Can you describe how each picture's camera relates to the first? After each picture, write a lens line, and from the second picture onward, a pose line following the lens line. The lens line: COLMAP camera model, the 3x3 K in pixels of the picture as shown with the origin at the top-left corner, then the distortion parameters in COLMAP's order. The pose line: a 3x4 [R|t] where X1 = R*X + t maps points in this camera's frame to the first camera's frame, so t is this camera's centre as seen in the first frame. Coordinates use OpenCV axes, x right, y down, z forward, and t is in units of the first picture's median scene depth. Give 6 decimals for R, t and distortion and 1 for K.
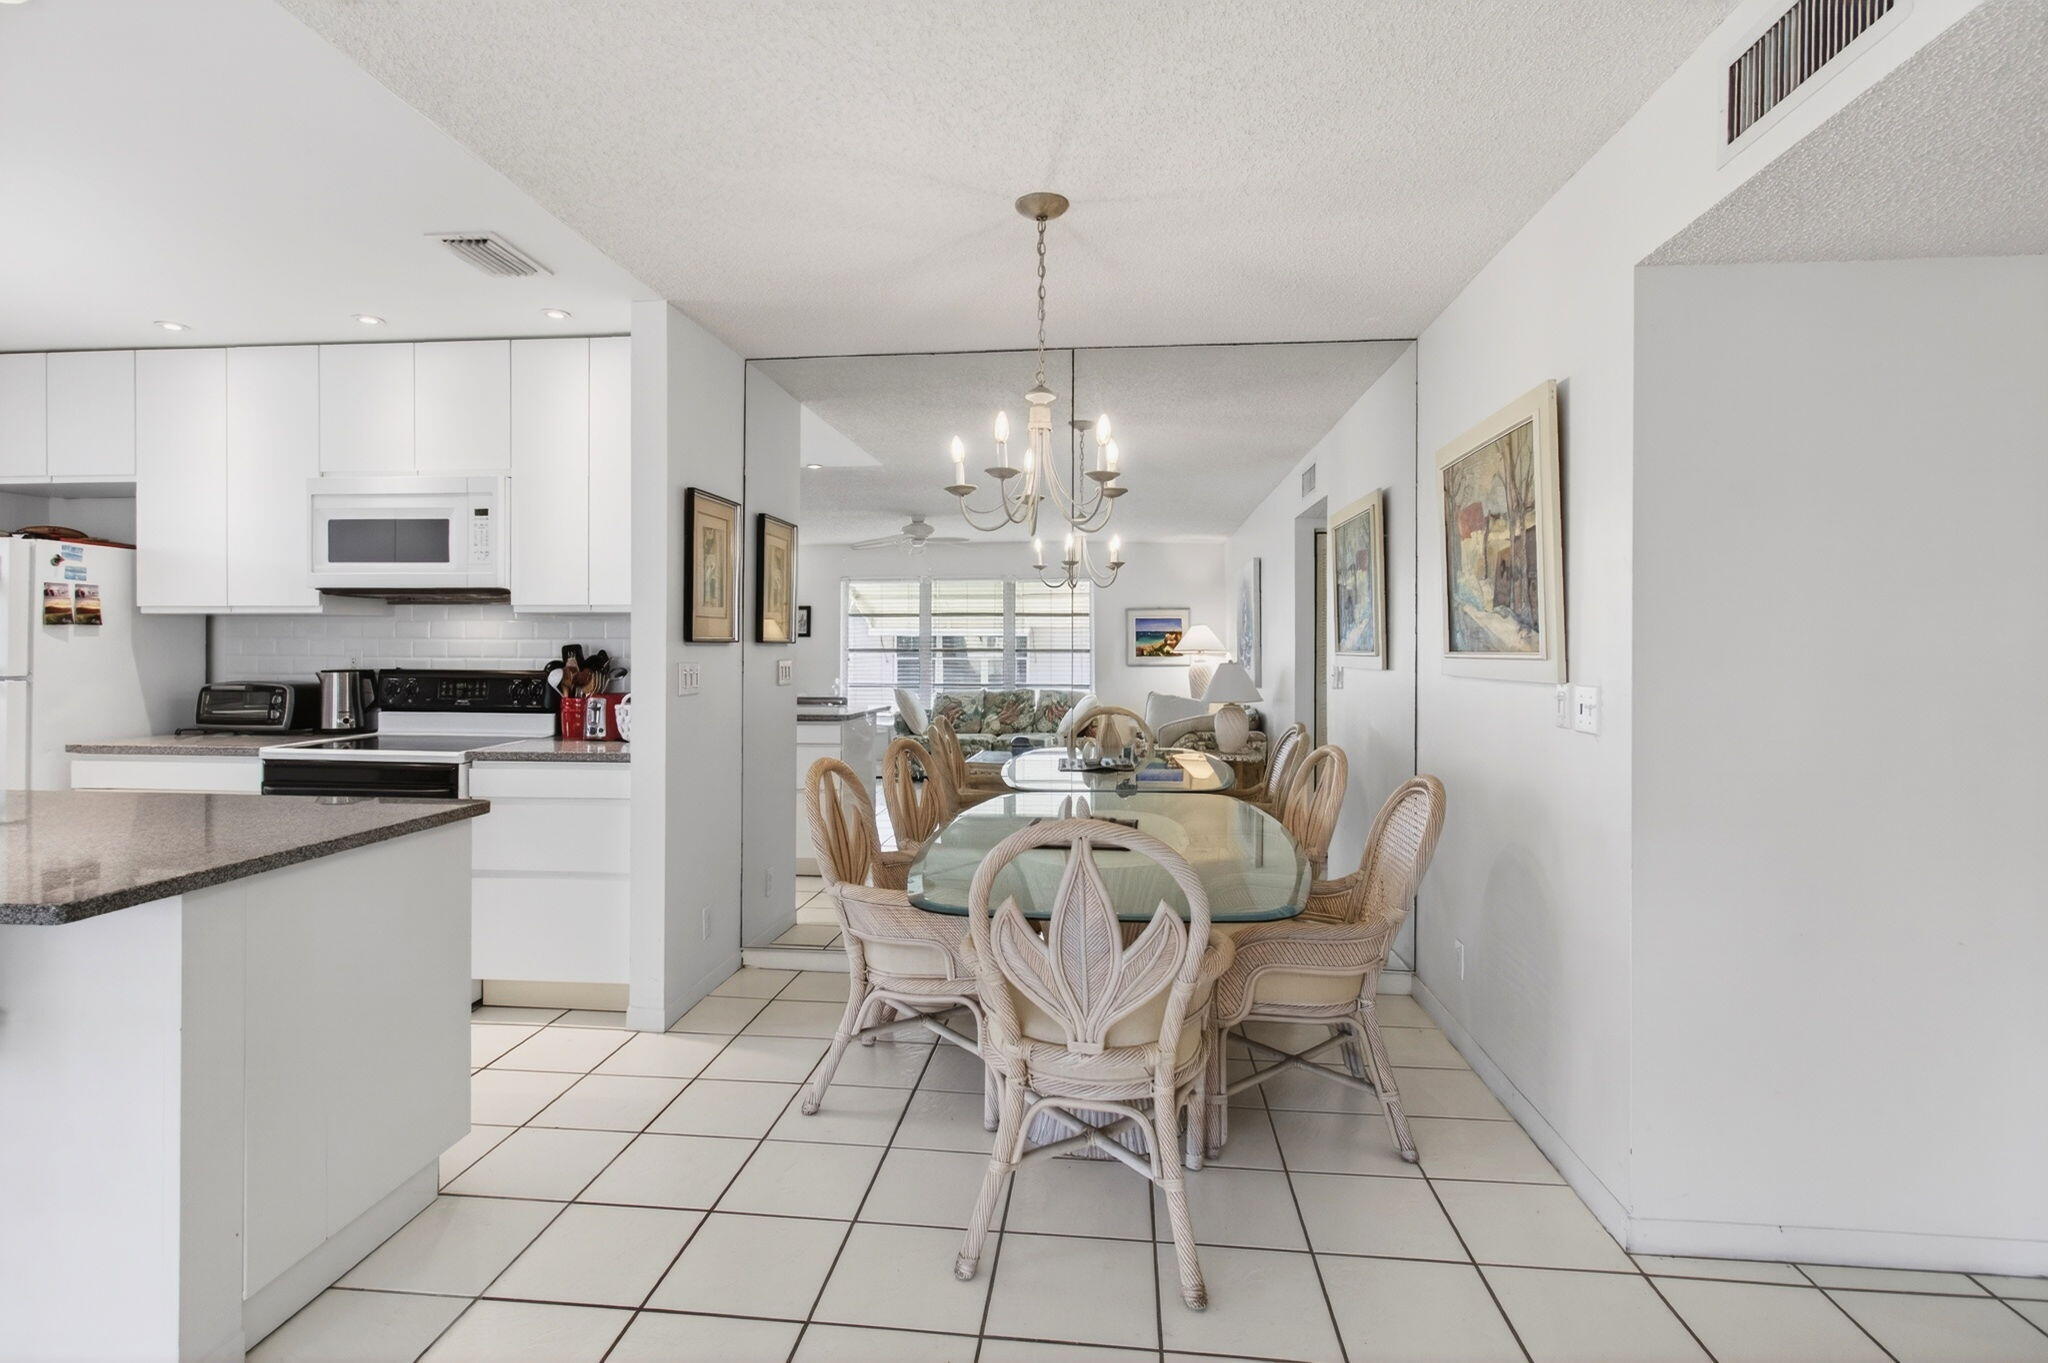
lens RADIAL K [[991.7, 0, 1022.6], [0, 991.7, 655.1], [0, 0, 1]] dist [0.010318, 0.000635]
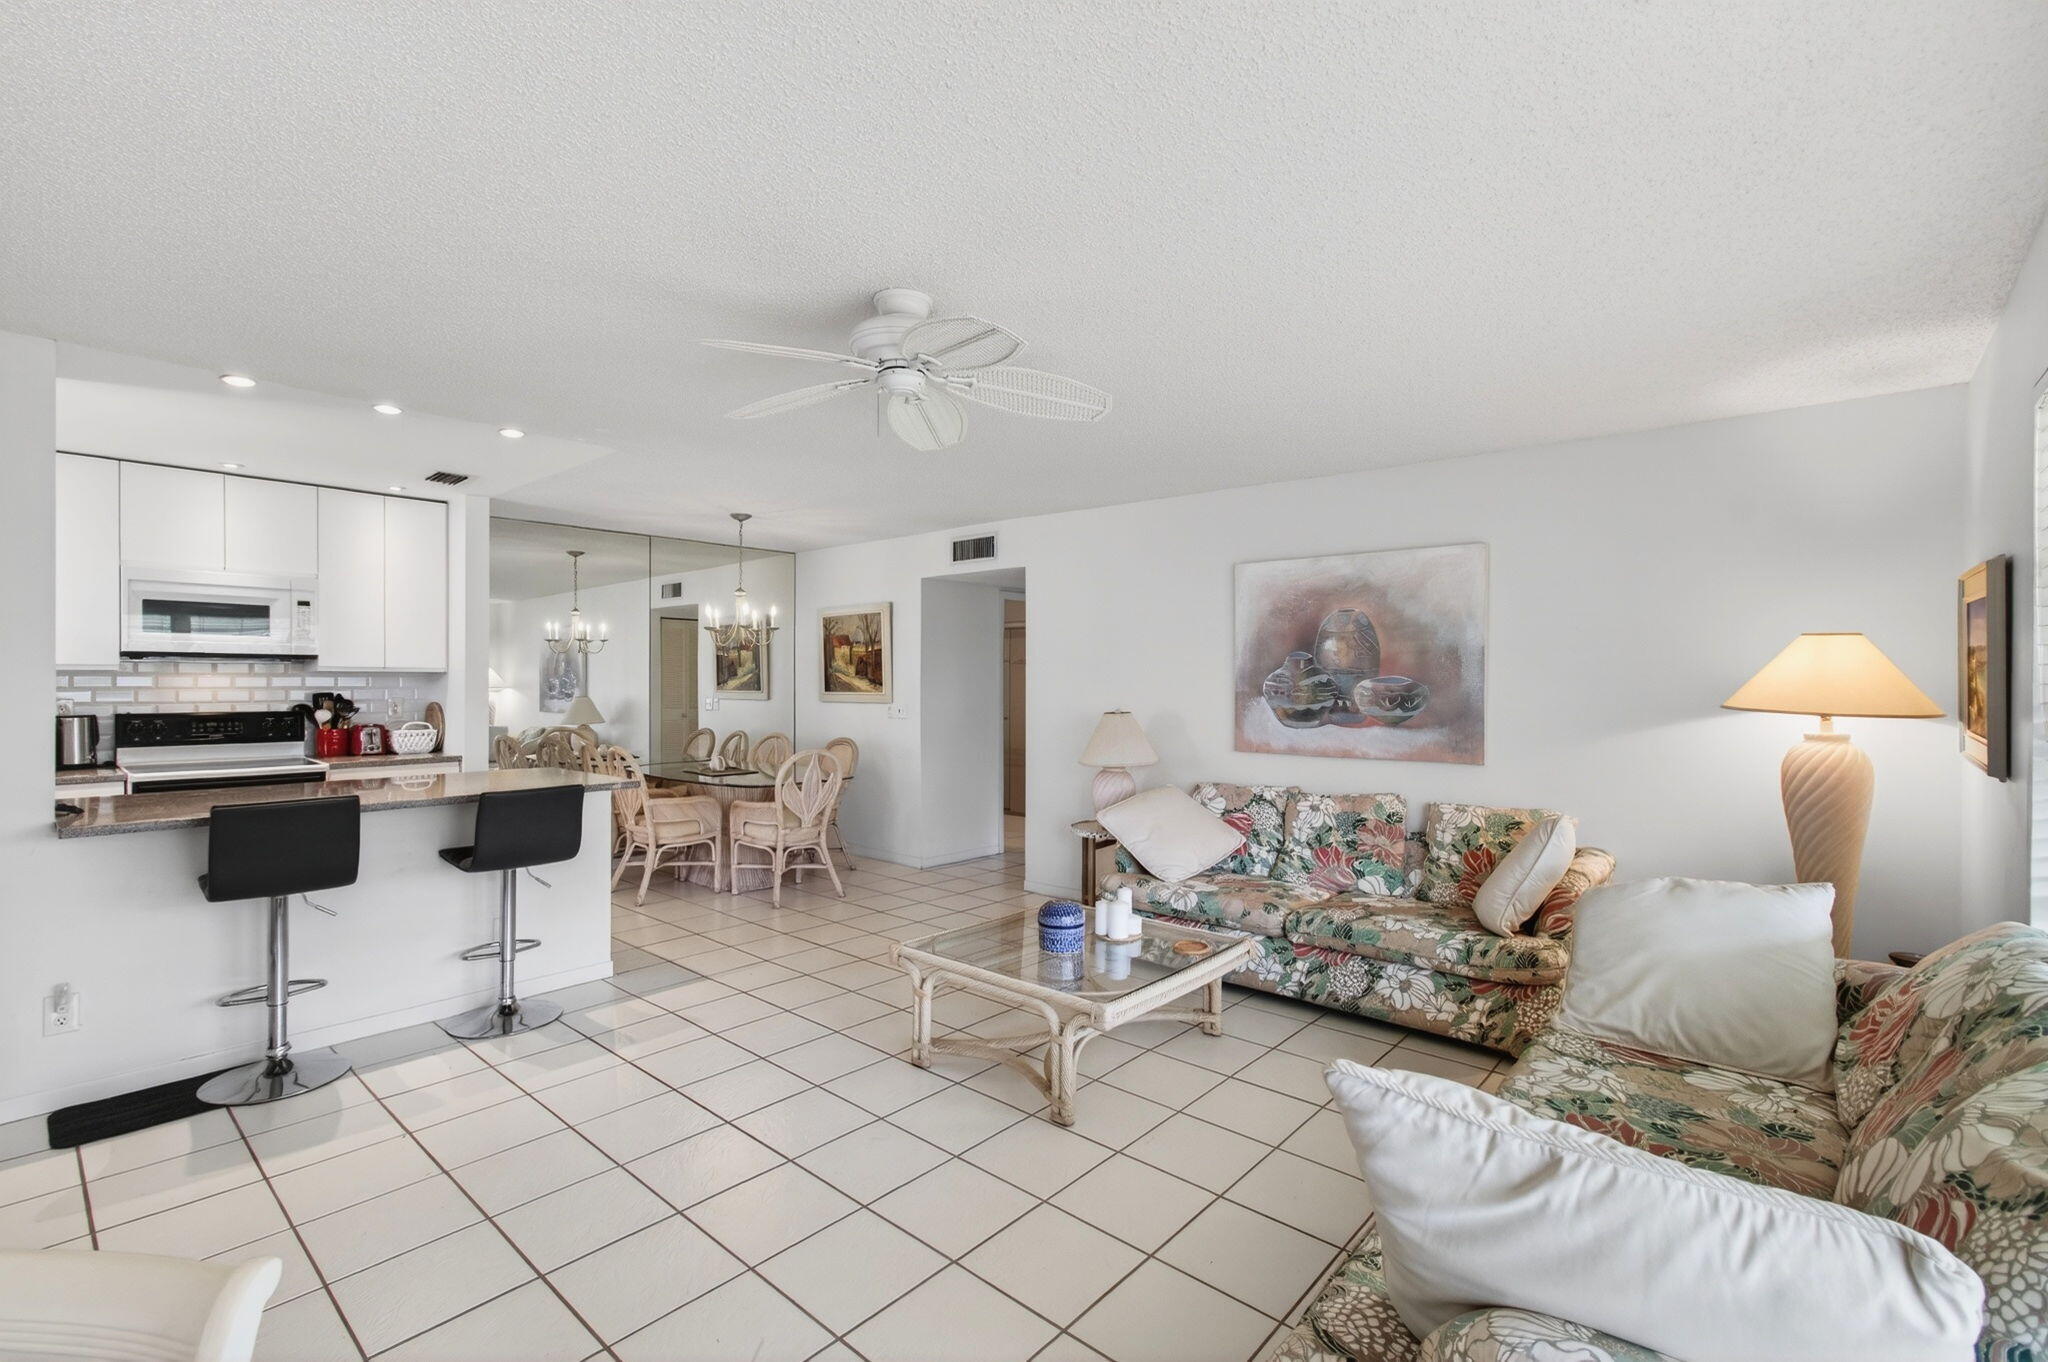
lens RADIAL K [[901.7, 0, 1017.0], [0, 901.7, 684.3], [0, 0, 1]] dist [0.008462, 0.000079]
pose [[0.583557, -0.004203, 0.812062, -0.977946], [0.005022, 0.999986, 0.001567, -0.020282], [-0.812057, 0.003163, 0.583570, -0.615775]]
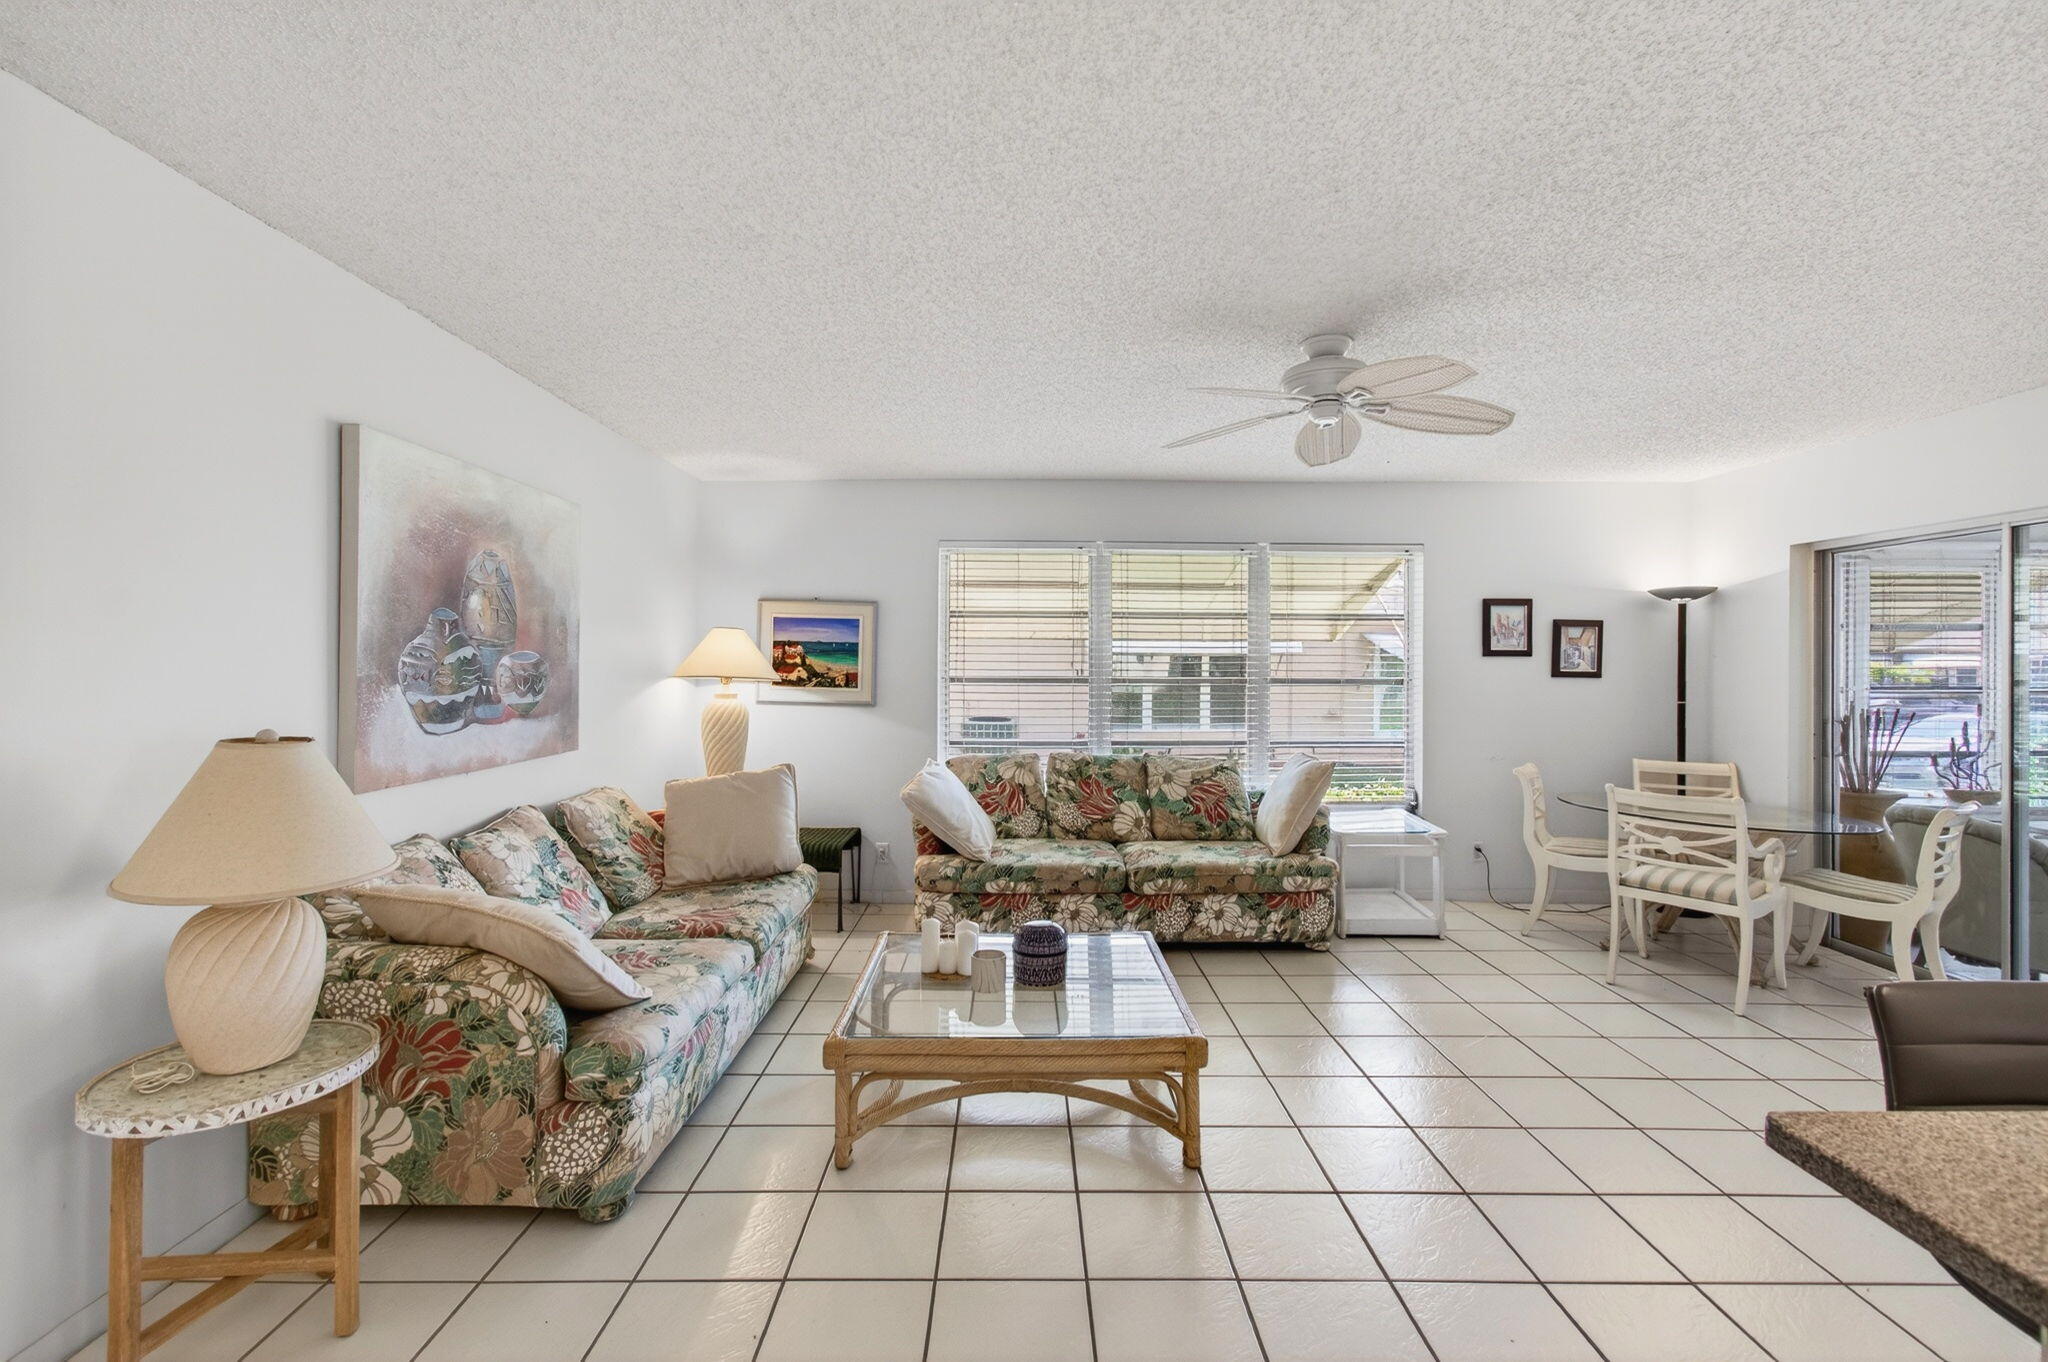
lens RADIAL K [[916.9, 0, 1030.3], [0, 916.9, 659.9], [0, 0, 1]] dist [-0.068298, -0.000079]
pose [[-0.995615, -0.006492, -0.093323, -0.155600], [-0.006885, 0.999969, 0.003896, -0.024523], [0.093295, 0.004522, -0.995628, 0.602058]]
